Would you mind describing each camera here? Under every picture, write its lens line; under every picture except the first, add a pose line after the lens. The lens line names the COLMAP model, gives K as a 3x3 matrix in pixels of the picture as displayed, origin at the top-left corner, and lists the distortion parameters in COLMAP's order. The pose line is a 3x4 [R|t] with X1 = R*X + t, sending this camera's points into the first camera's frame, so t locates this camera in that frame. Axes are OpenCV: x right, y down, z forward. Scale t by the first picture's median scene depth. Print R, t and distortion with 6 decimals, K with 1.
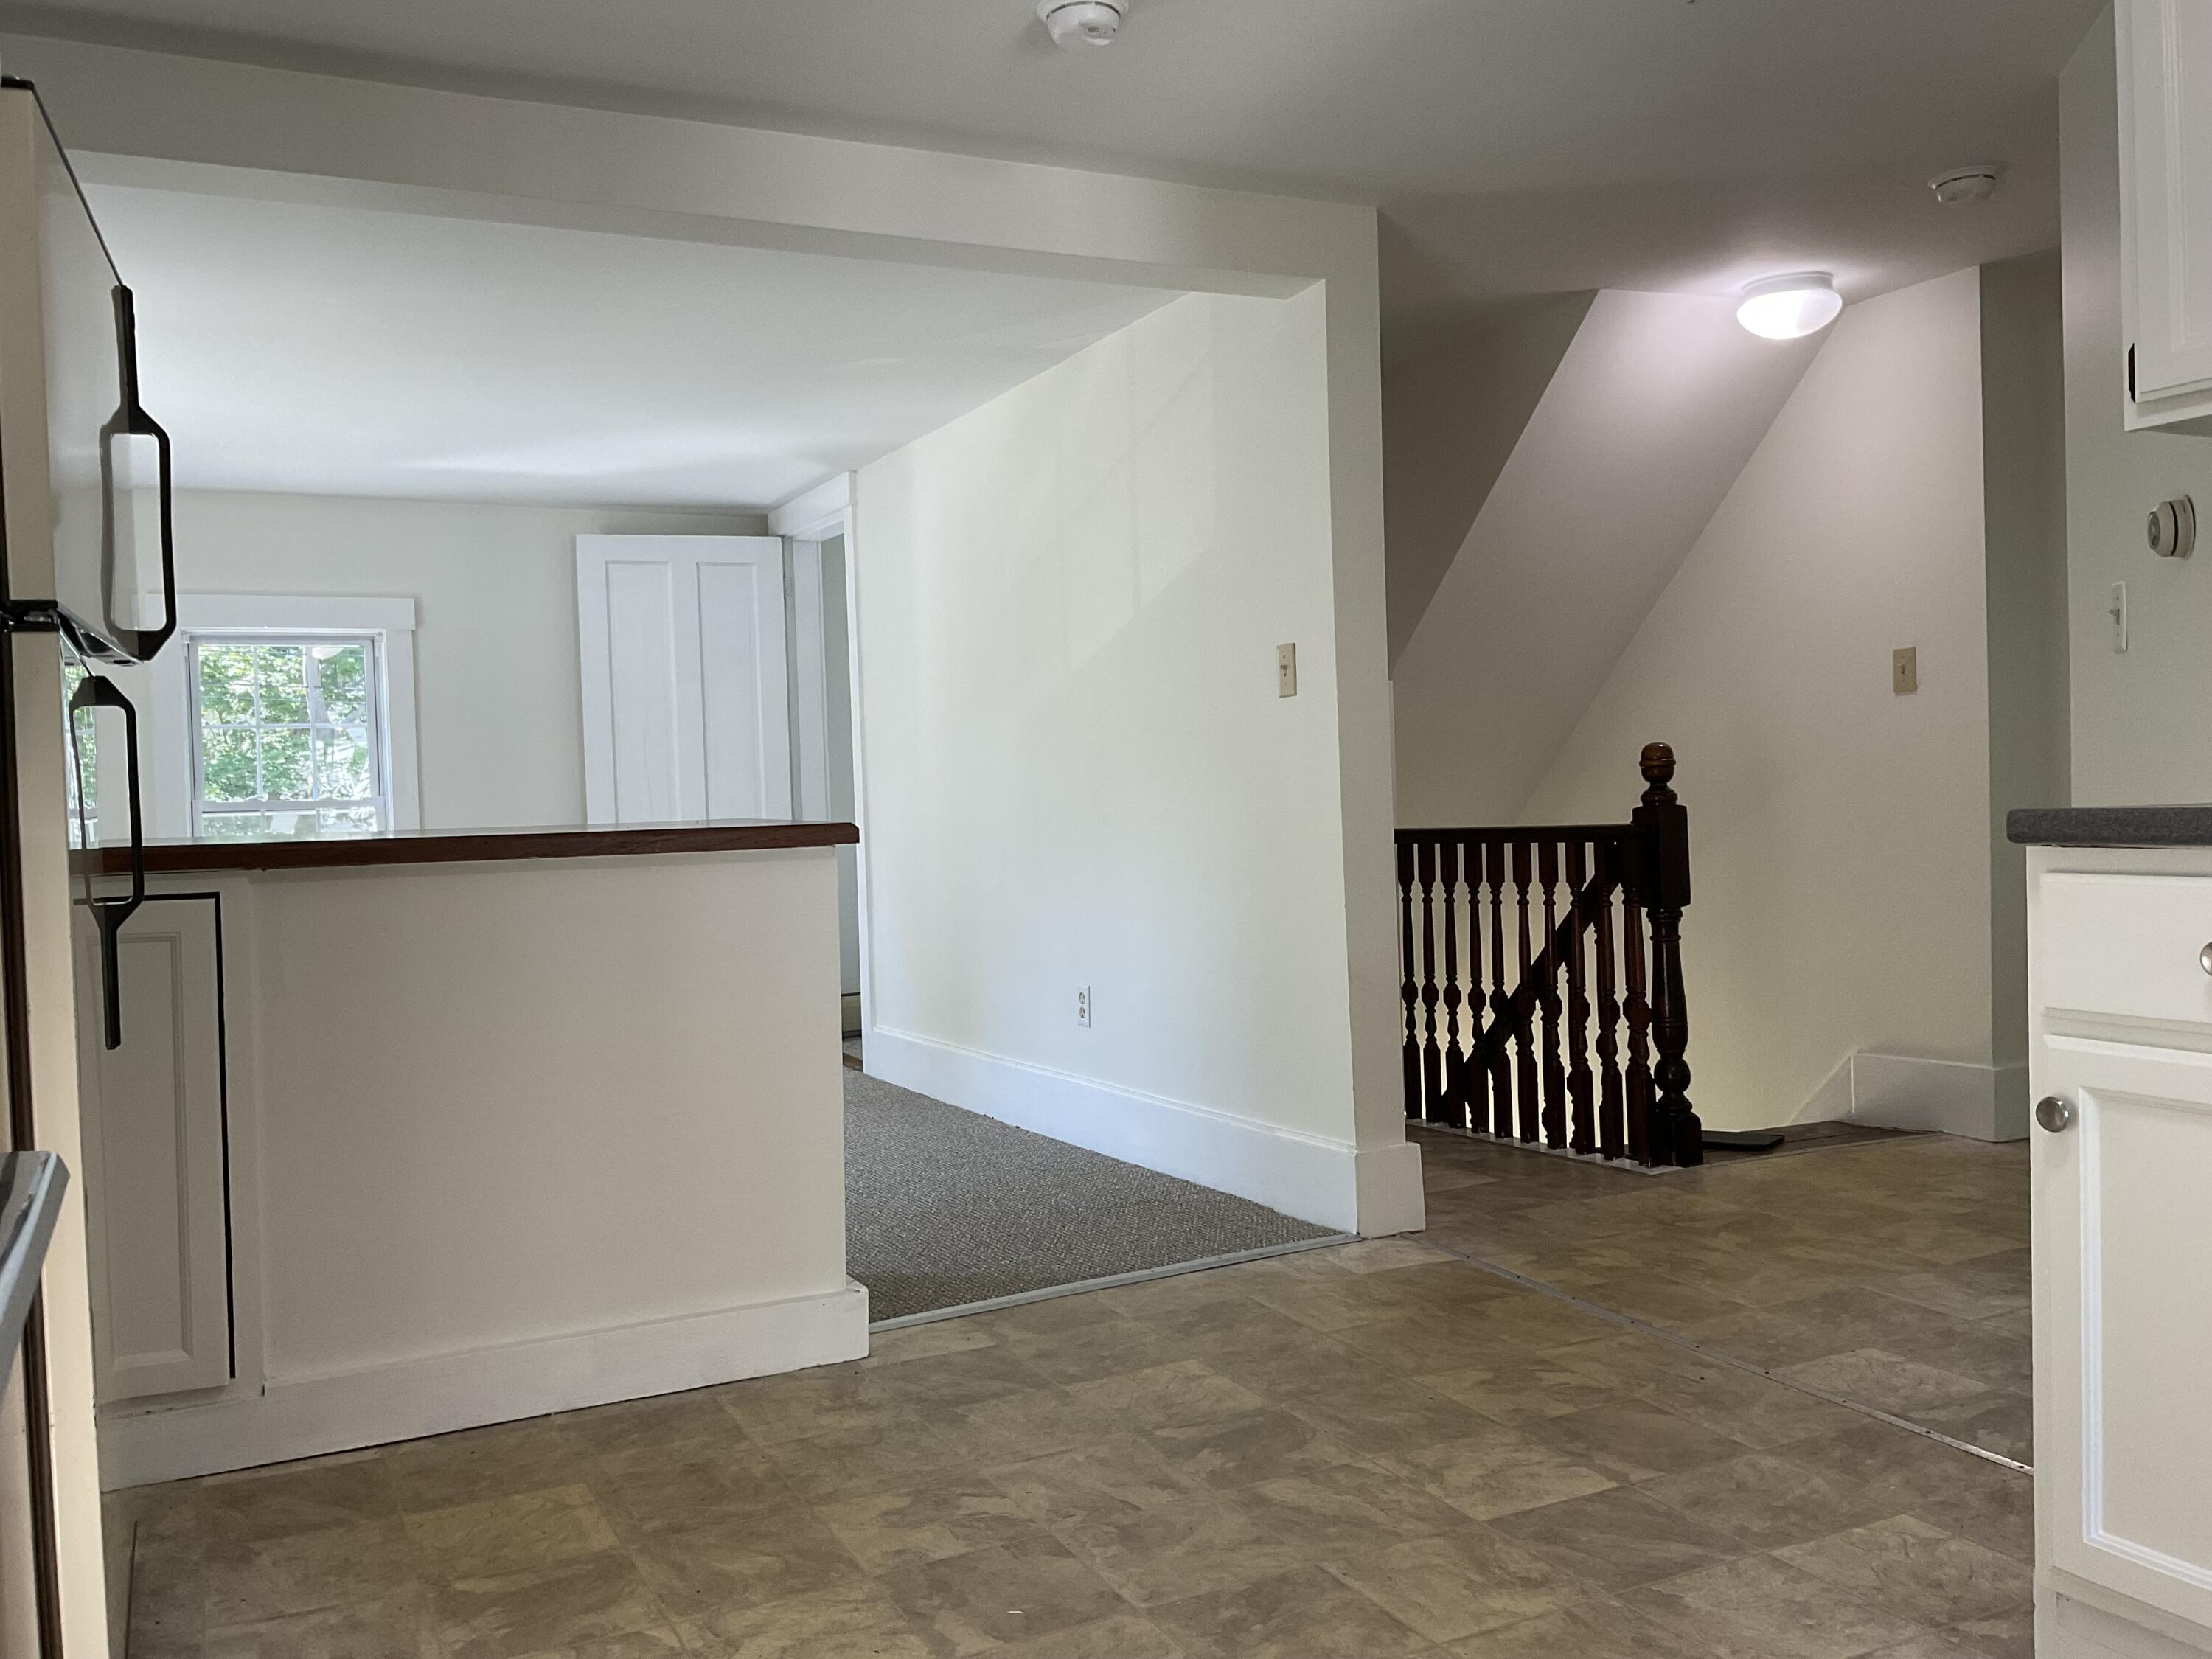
lens RADIAL K [[1888.9, 0, 1106.0], [0, 1888.9, 829.5], [0, 0, 1]] dist [0.088574, -0.192221]
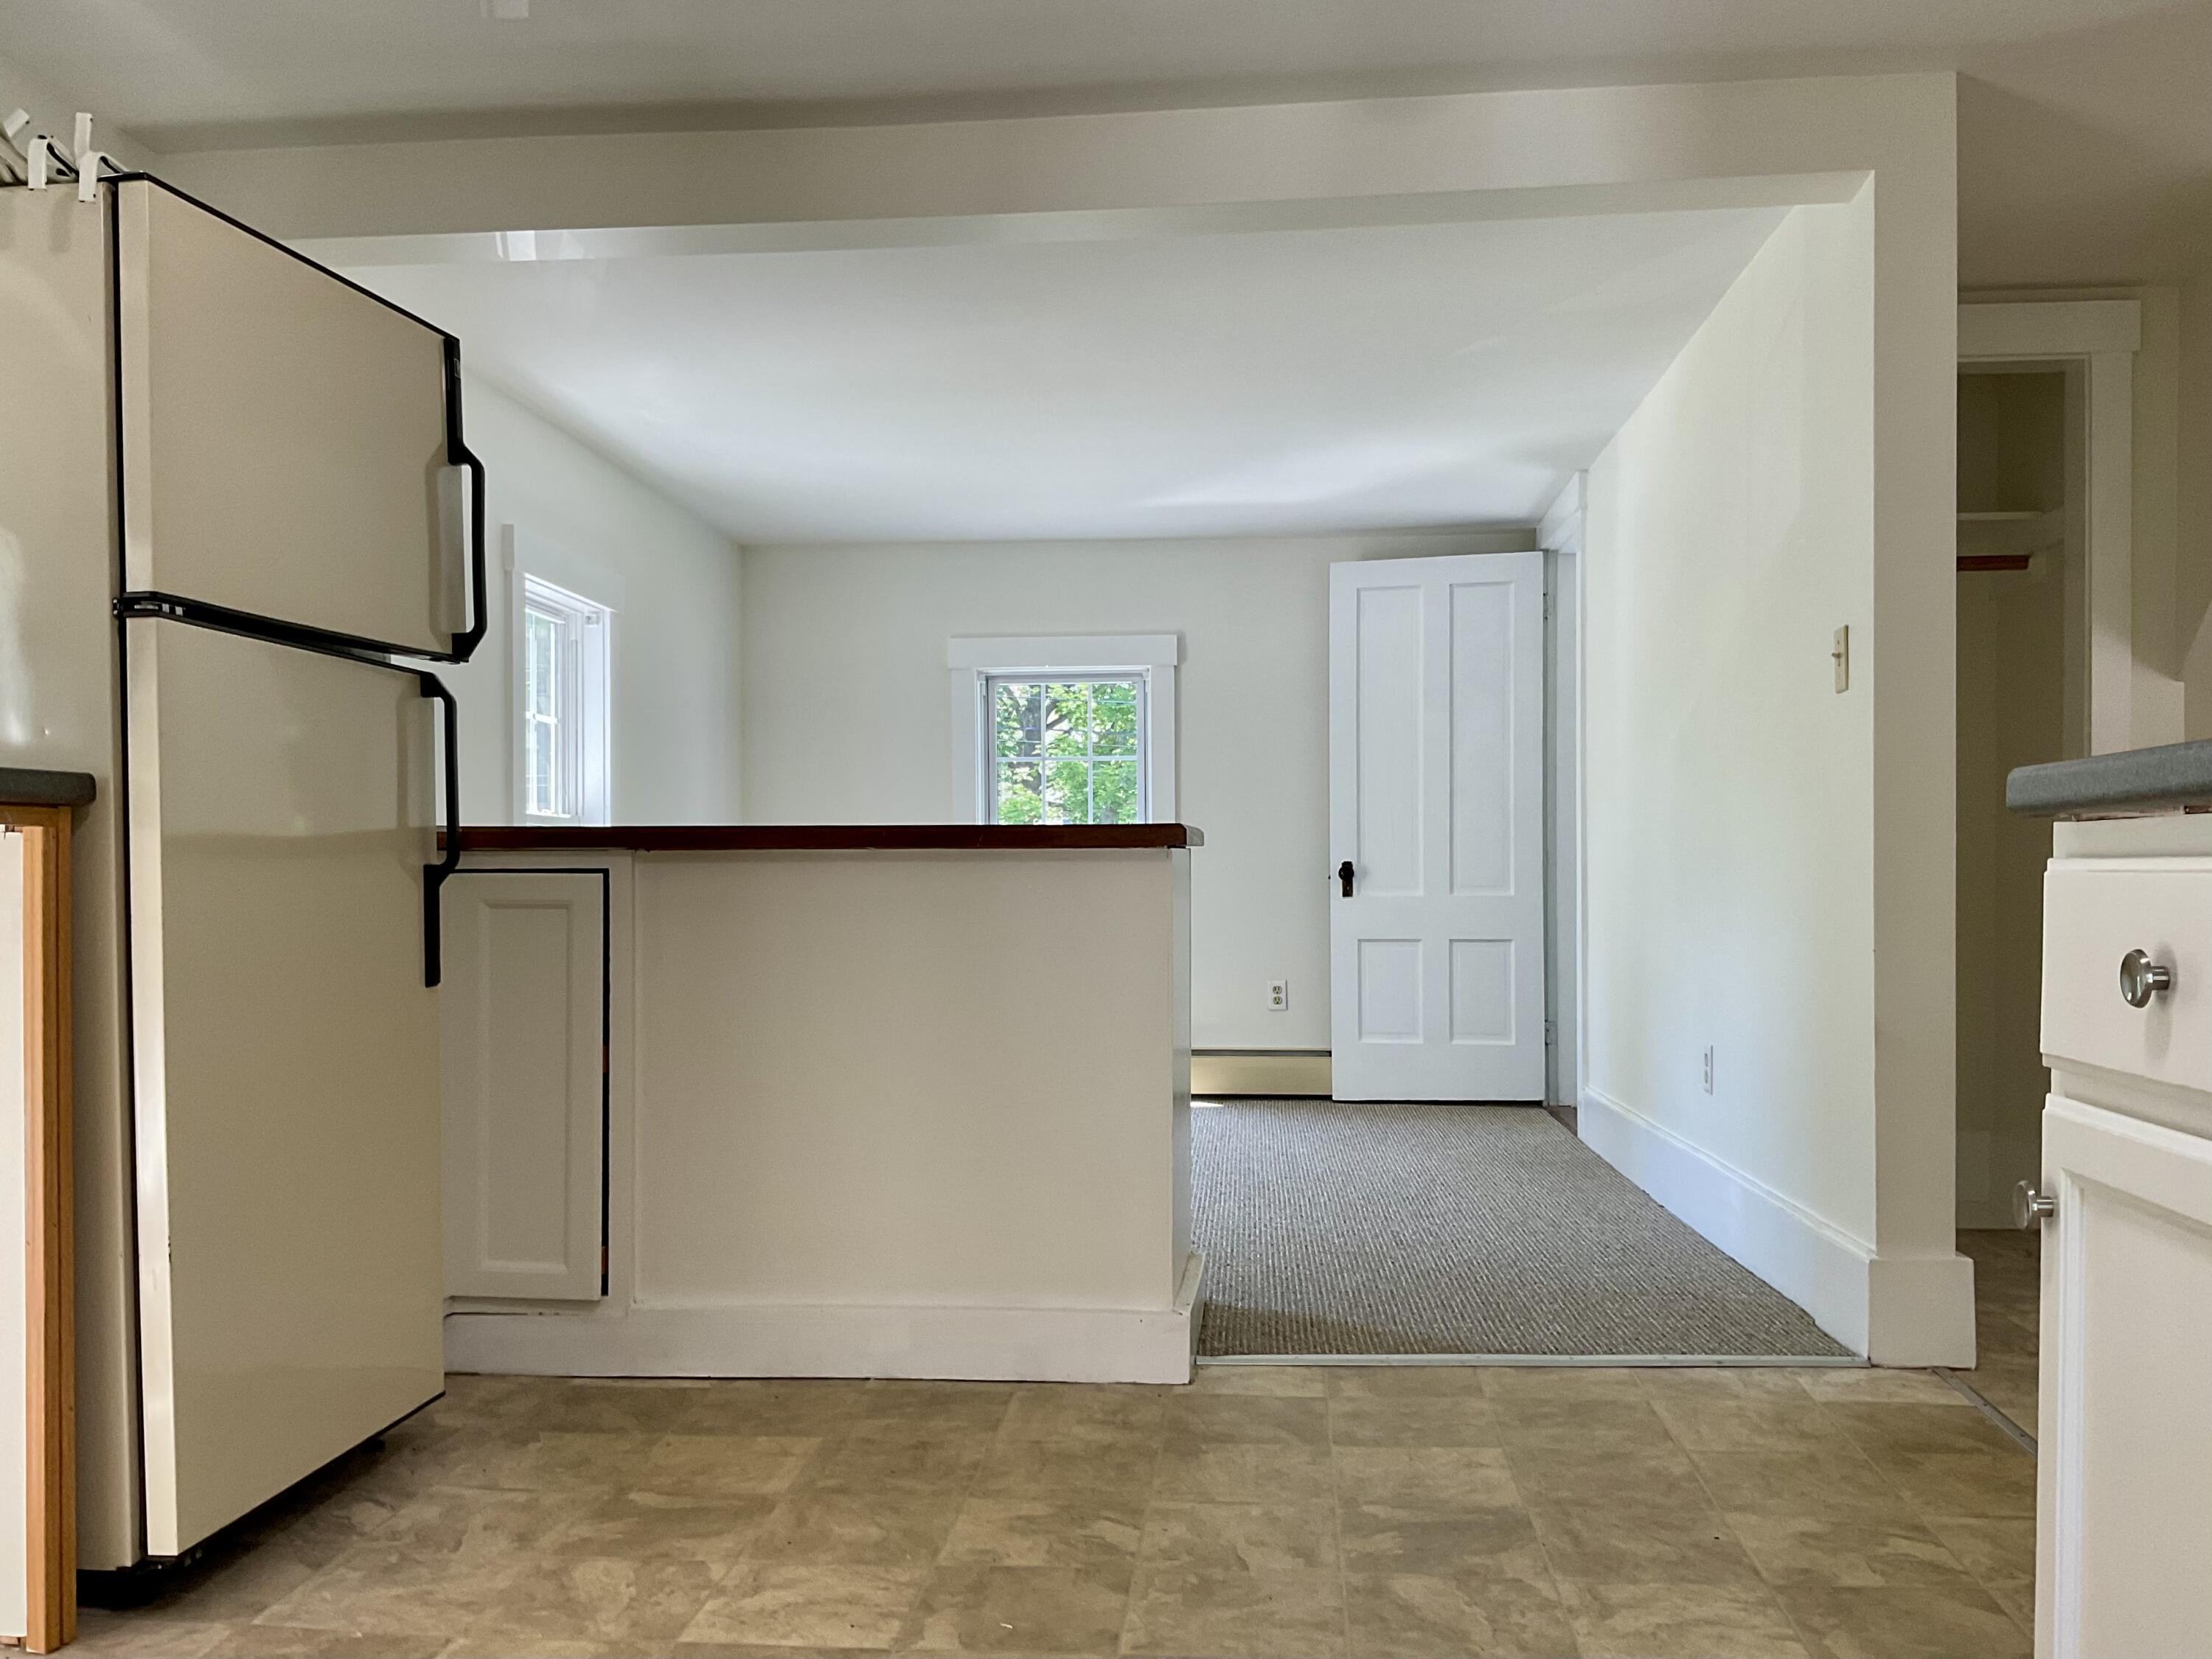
lens RADIAL K [[1985.7, 0, 1033.0], [0, 1985.7, 896.6], [0, 0, 1]] dist [0.133083, -0.330014]
pose [[0.843765, 0.034770, -0.535585, 0.365532], [-0.033712, 0.999362, 0.011770, 0.025169], [0.535653, 0.008125, 0.844399, 0.116239]]
